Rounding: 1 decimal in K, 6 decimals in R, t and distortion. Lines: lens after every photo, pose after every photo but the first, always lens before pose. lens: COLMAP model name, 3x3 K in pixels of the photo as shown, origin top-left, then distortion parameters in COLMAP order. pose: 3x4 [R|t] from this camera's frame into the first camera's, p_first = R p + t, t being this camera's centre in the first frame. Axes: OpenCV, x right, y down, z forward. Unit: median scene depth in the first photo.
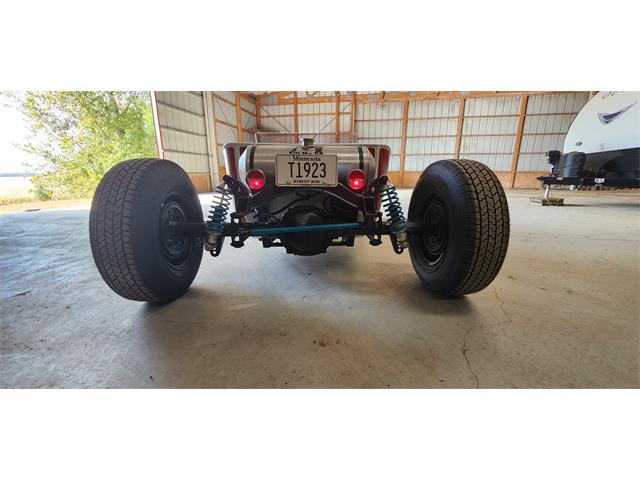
lens RADIAL K [[269.0, 0, 321.9], [0, 269.0, 239.8], [0, 0, 1]] dist [-0.000559, 0.000406]
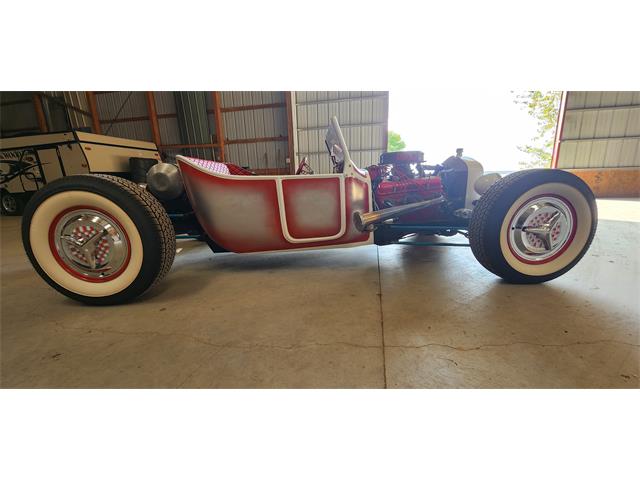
lens RADIAL K [[269.0, 0, 321.9], [0, 269.0, 239.8], [0, 0, 1]] dist [-0.000559, 0.000406]
pose [[-0.036013, 0.226507, -0.973343, 0.193045], [-0.209643, 0.950591, 0.228969, -0.061151], [0.977115, 0.212301, 0.013253, 0.241696]]
